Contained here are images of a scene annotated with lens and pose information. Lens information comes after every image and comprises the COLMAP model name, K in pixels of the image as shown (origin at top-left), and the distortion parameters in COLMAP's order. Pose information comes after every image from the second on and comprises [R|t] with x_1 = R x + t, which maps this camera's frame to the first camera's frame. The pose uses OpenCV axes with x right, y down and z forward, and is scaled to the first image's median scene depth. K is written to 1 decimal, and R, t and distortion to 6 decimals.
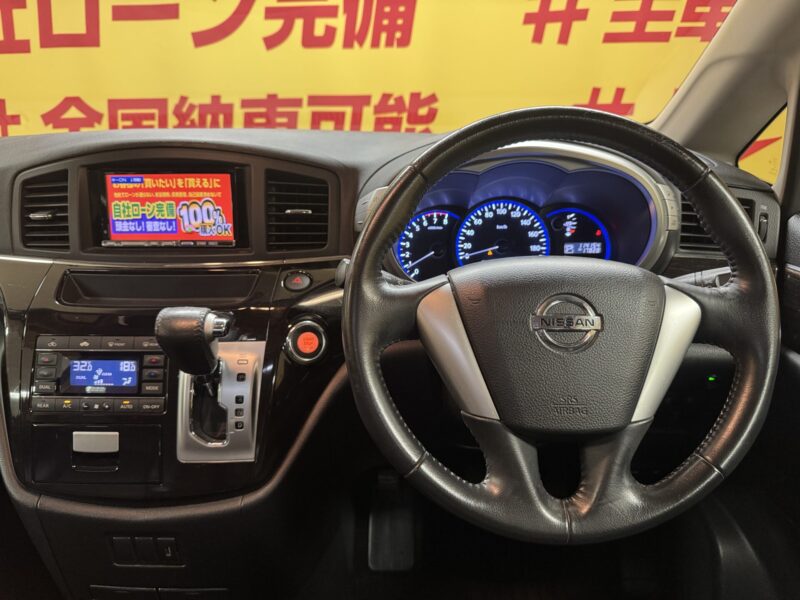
lens RADIAL K [[573.1, 0, 400.0], [0, 573.1, 300.0], [0, 0, 1]] dist [0.010342, -0.038035]
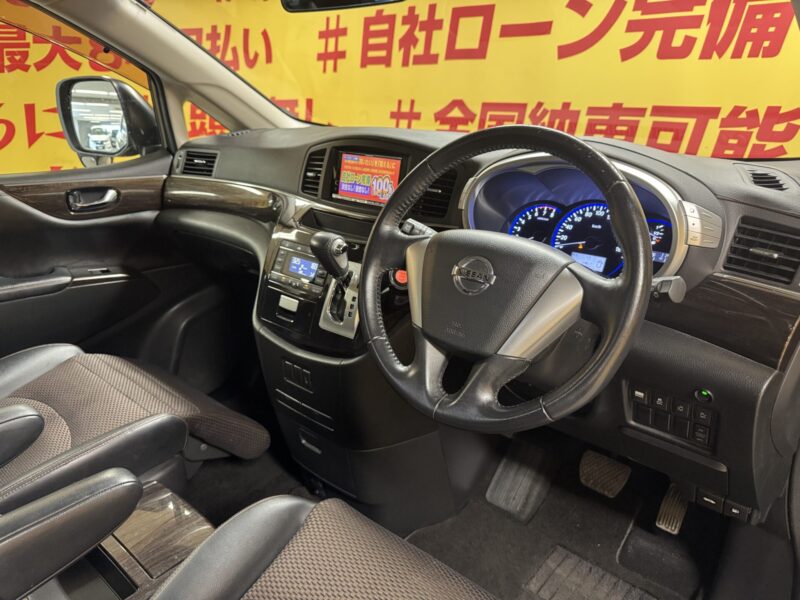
lens RADIAL K [[574.8, 0, 400.0], [0, 574.8, 300.0], [0, 0, 1]] dist [0.000126, -0.007712]
pose [[0.770428, 0.233602, -0.593187, 0.672753], [-0.236870, 0.968731, 0.073850, 0.024211], [0.591890, 0.083612, 0.801670, -0.179756]]
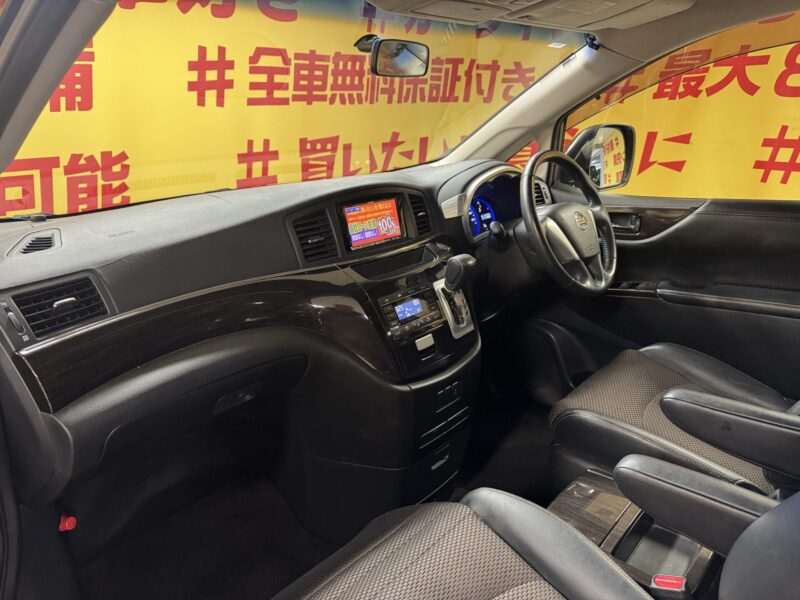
lens RADIAL K [[573.1, 0, 400.0], [0, 573.1, 300.0], [0, 0, 1]] dist [0.010342, -0.038035]
pose [[0.652059, -0.241869, 0.718553, -1.652902], [0.292391, 0.954657, 0.056010, -0.009636], [-0.699519, 0.173576, 0.693213, -0.221981]]
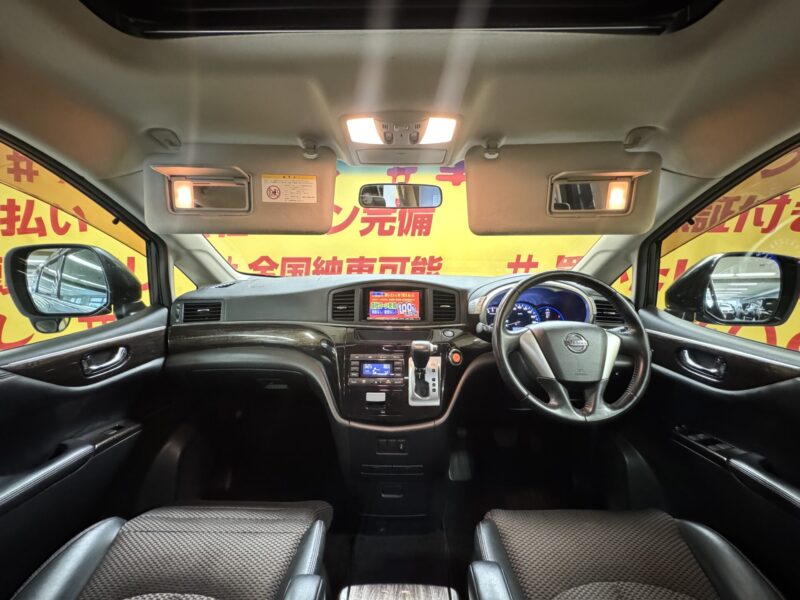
lens RADIAL K [[319.8, 0, 400.0], [0, 319.8, 300.0], [0, 0, 1]] dist [0.001311, 0.000048]
pose [[0.999850, 0.006604, 0.016026, -0.397563], [-0.003263, 0.979763, -0.200134, 0.099593], [-0.017023, 0.200051, 0.979637, -0.380730]]
